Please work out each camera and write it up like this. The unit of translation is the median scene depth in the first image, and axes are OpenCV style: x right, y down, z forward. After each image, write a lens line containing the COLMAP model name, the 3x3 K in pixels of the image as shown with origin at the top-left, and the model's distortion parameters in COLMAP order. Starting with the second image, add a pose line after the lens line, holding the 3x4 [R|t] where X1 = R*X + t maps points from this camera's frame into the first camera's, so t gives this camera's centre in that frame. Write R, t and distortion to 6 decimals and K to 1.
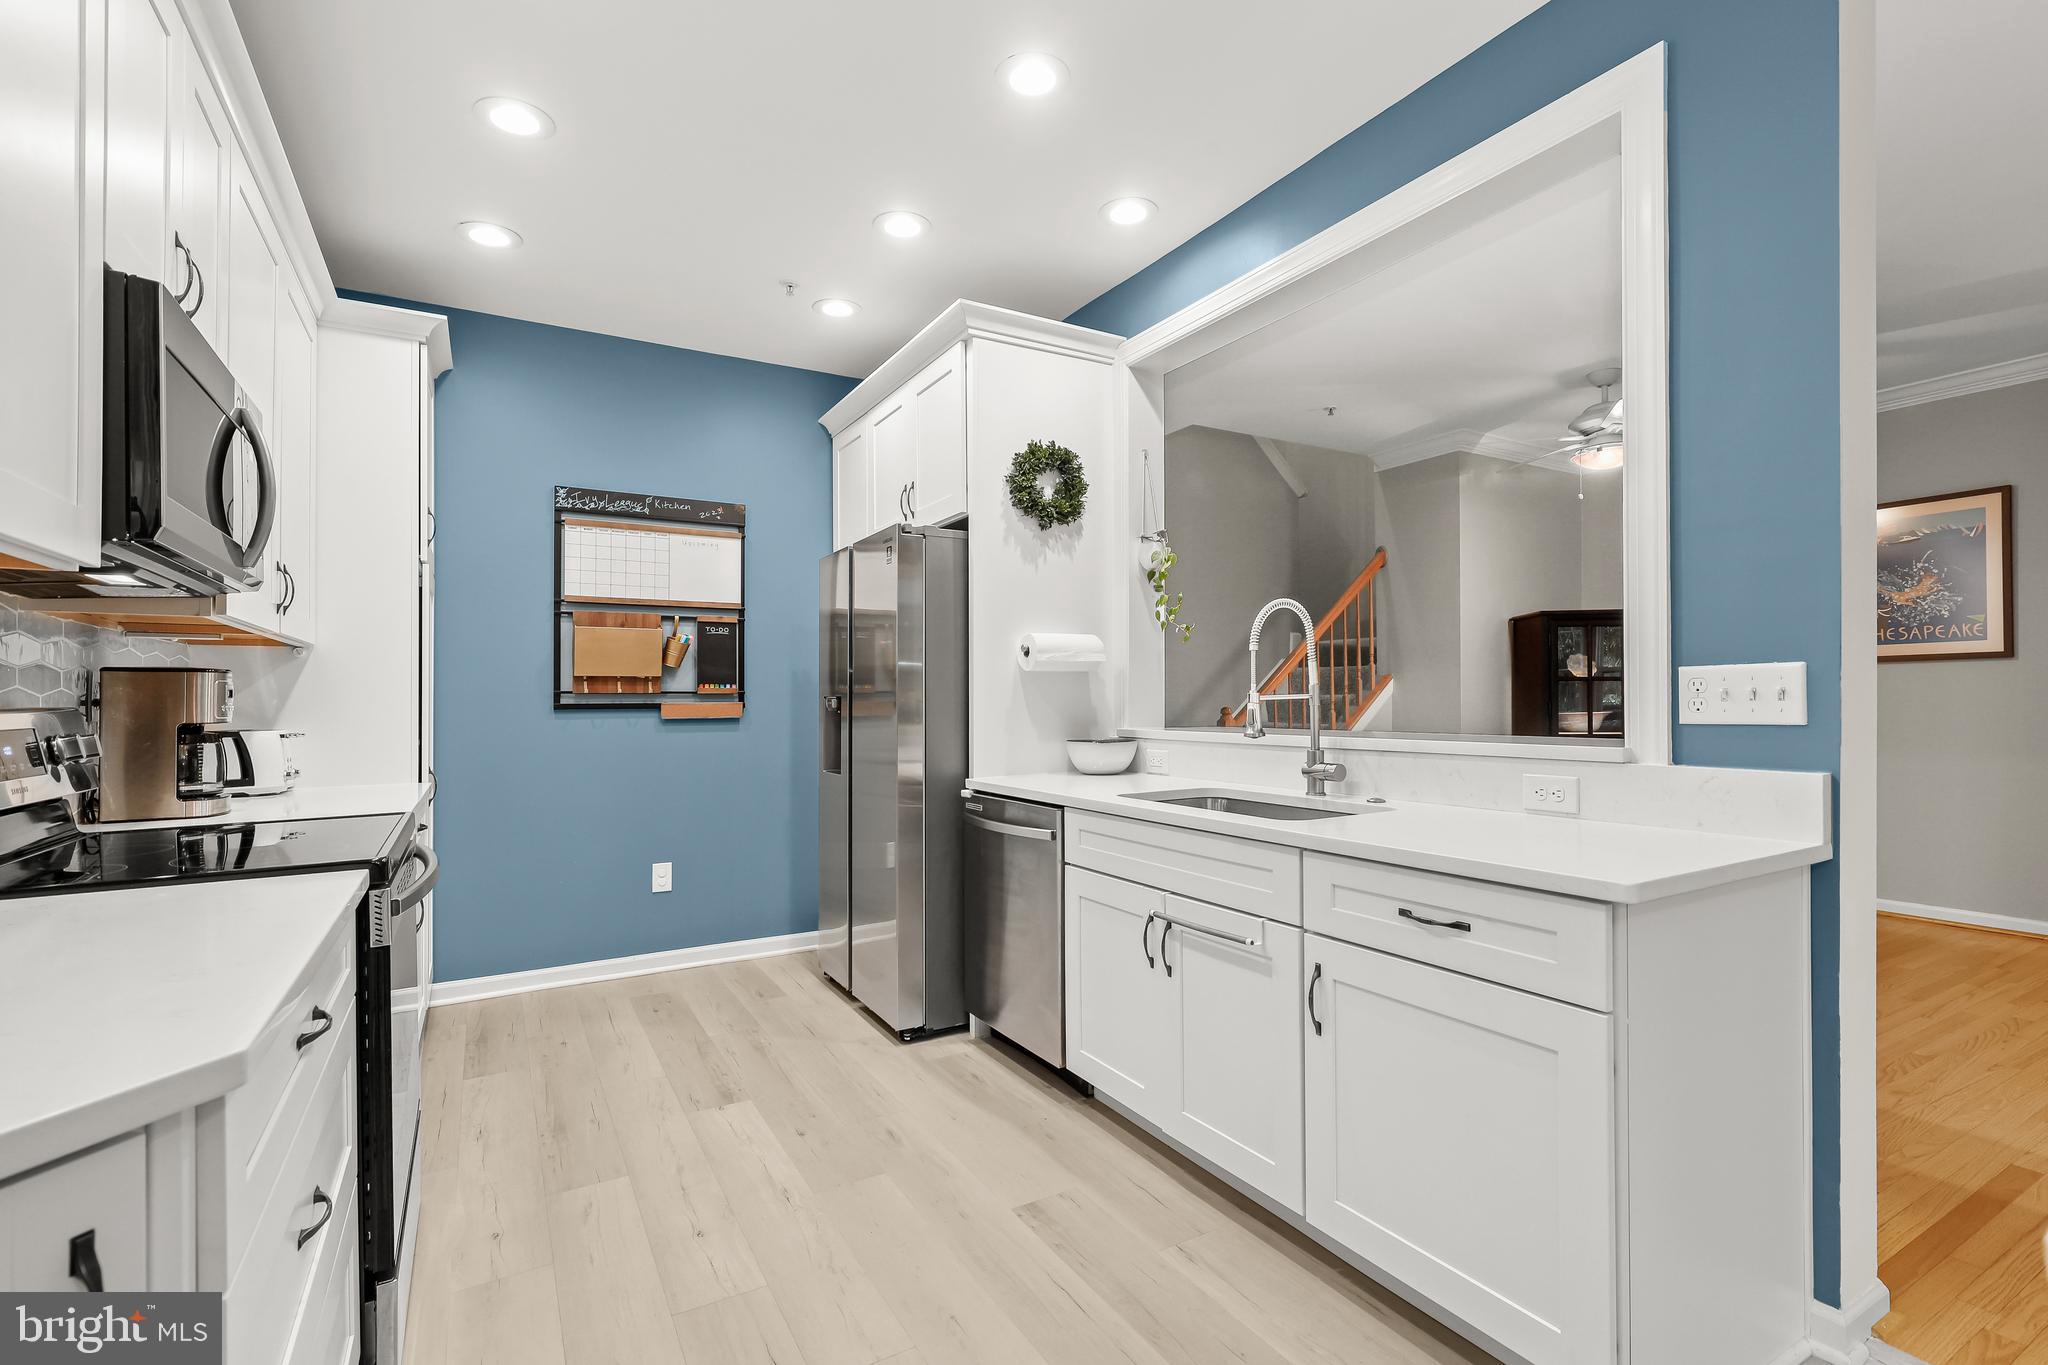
lens RADIAL K [[932.1, 0, 1029.8], [0, 932.1, 694.8], [0, 0, 1]] dist [0.002073, 0.000432]
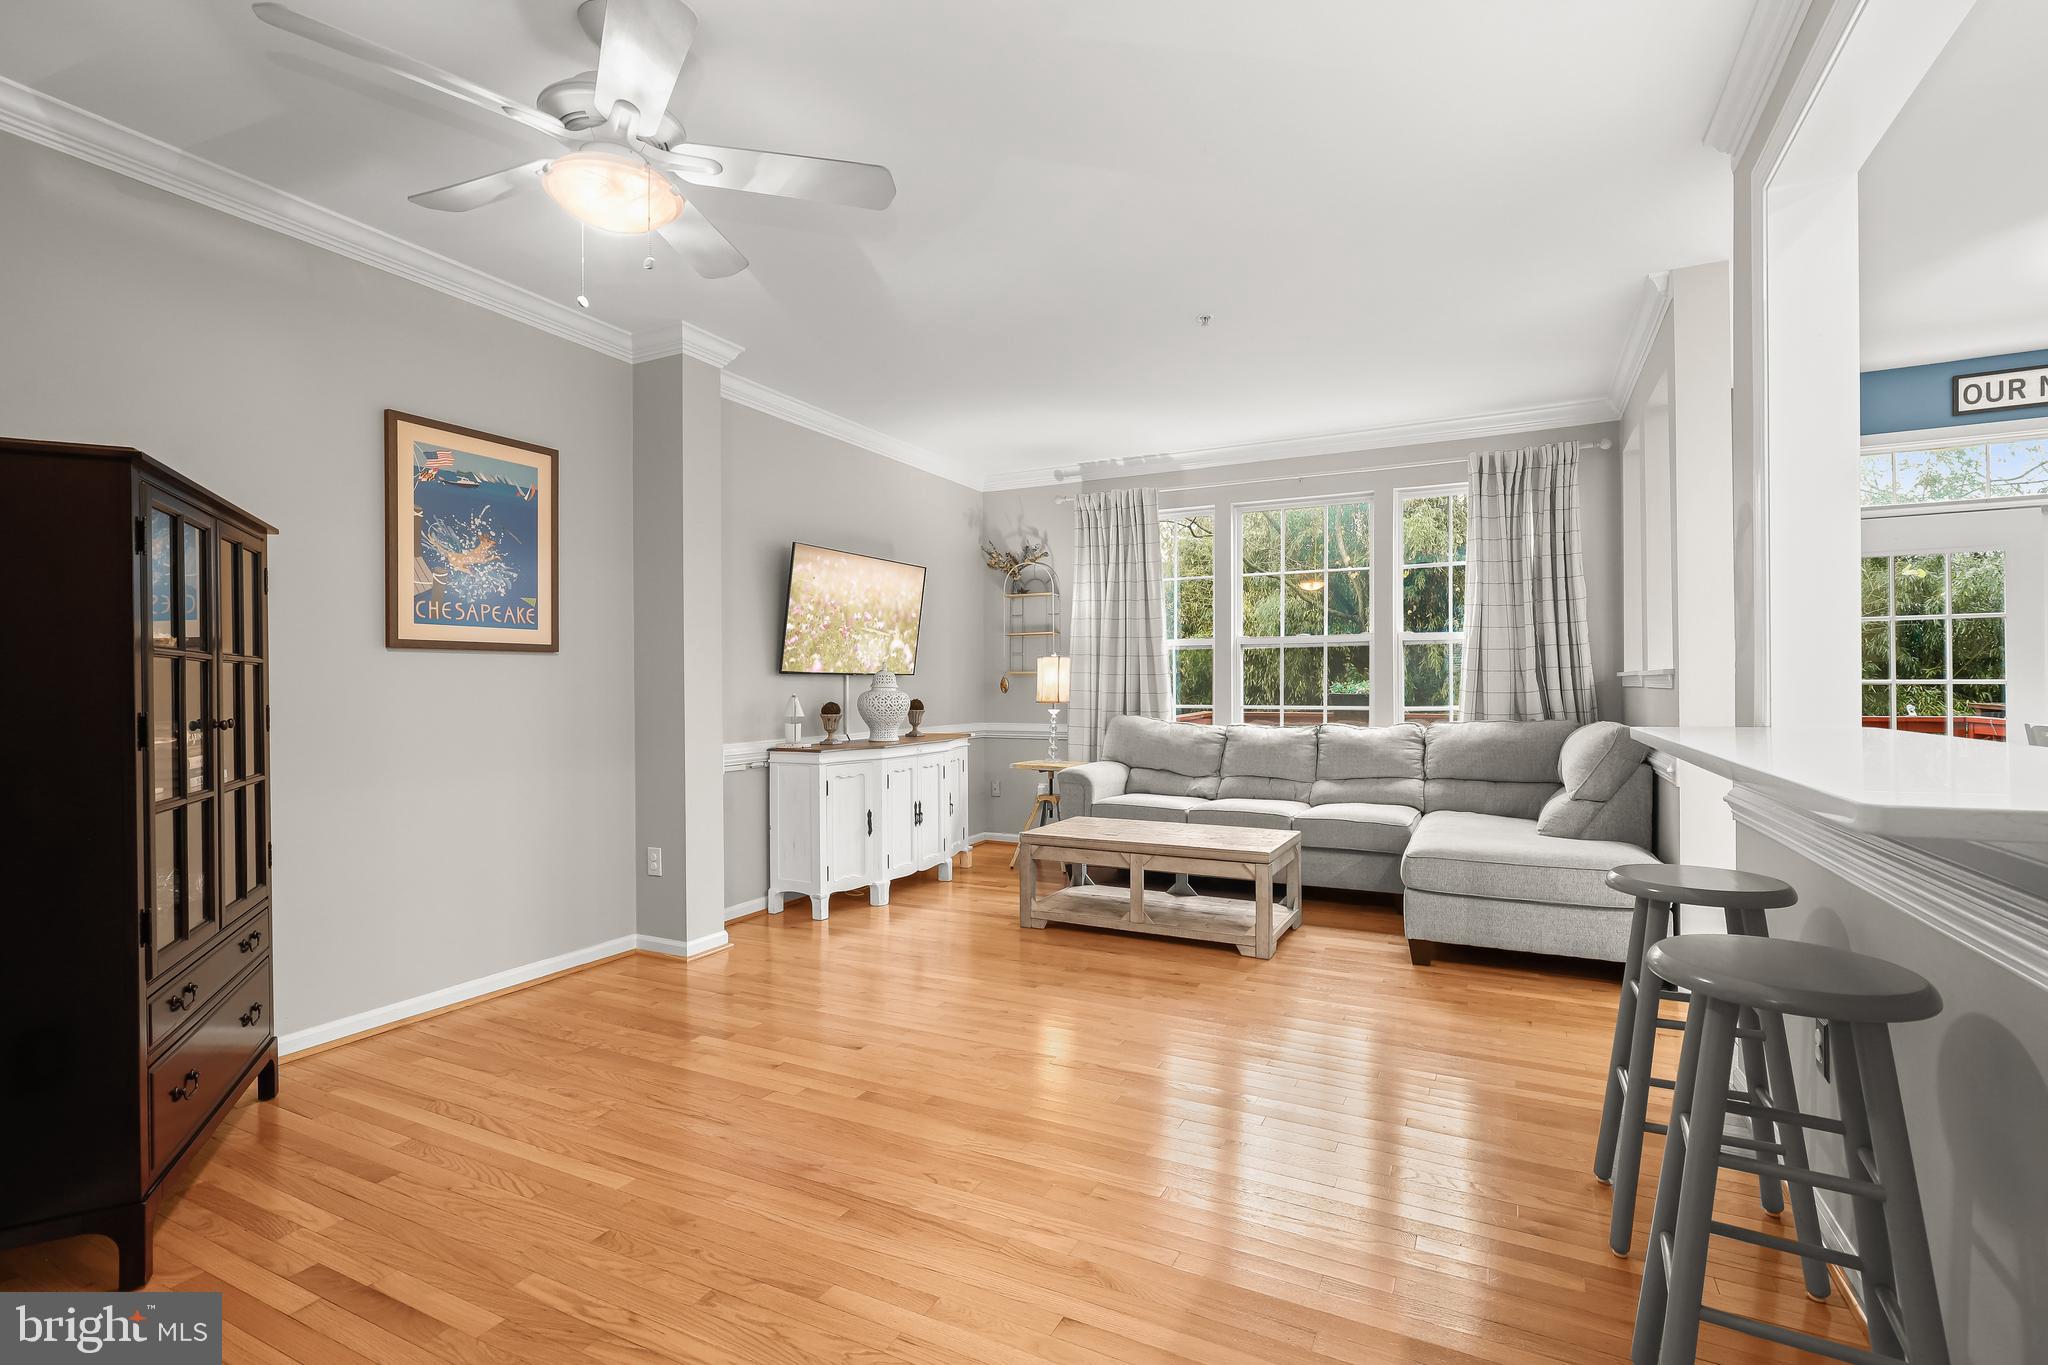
lens RADIAL K [[932.1, 0, 1036.1], [0, 932.1, 681.6], [0, 0, 1]] dist [0.002073, 0.000432]
pose [[-0.553126, 0.020410, 0.832847, 0.137102], [0.008455, 0.999786, -0.018885, 0.007605], [-0.833055, -0.003405, -0.553180, 1.447141]]
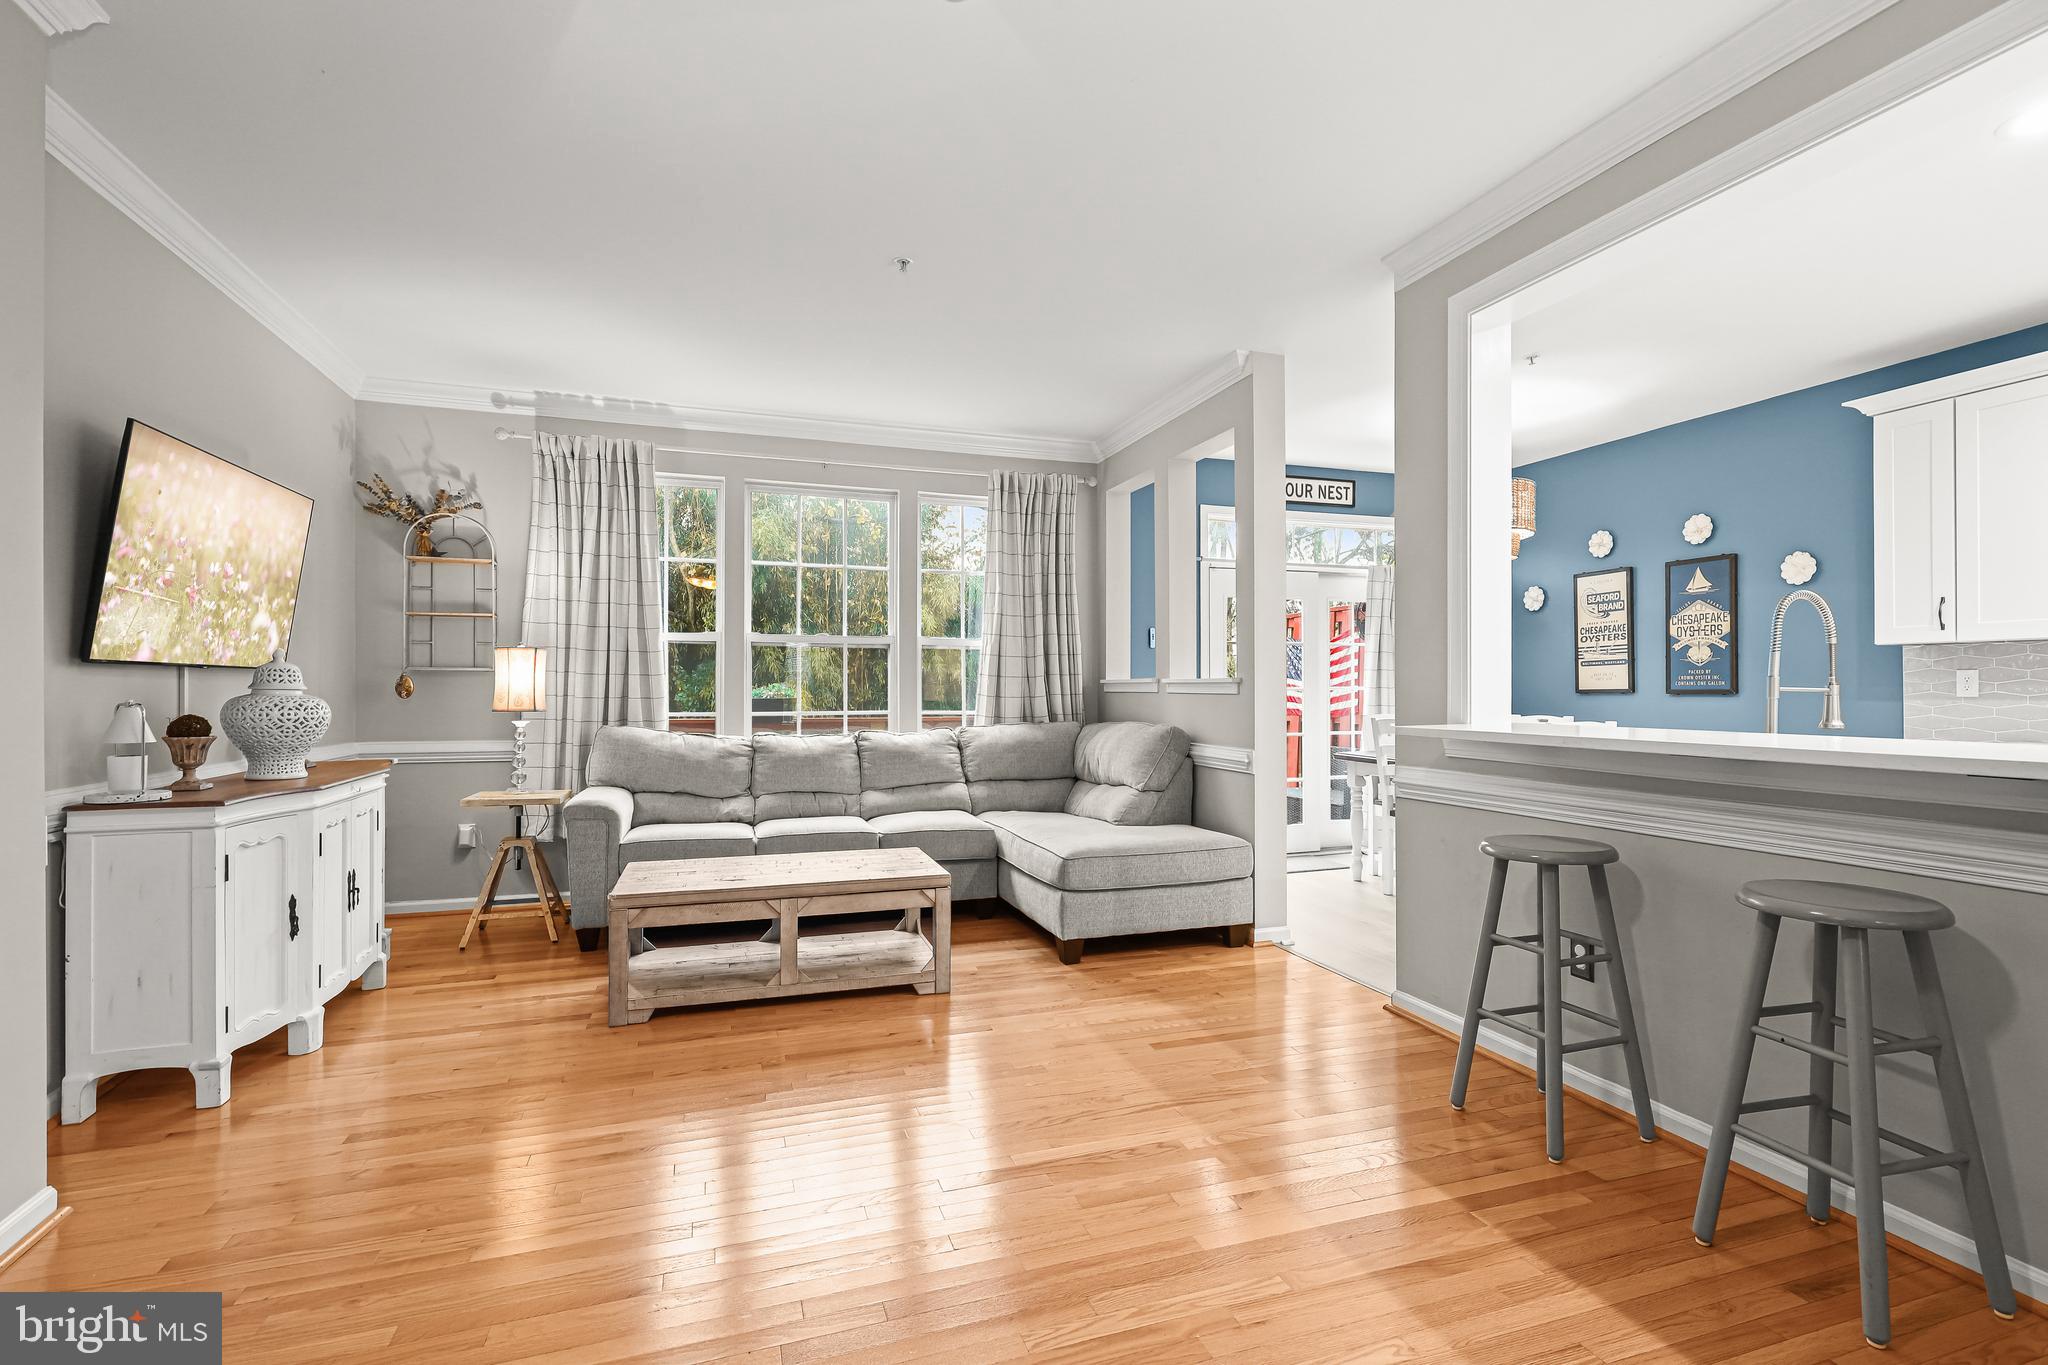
lens RADIAL K [[932.1, 0, 1037.1], [0, 932.1, 693.2], [0, 0, 1]] dist [0.002073, 0.000432]
pose [[-0.981924, 0.010753, 0.188971, 0.658623], [0.010733, 0.999942, -0.001129, -0.001657], [-0.188972, 0.000919, -0.981982, 1.580257]]
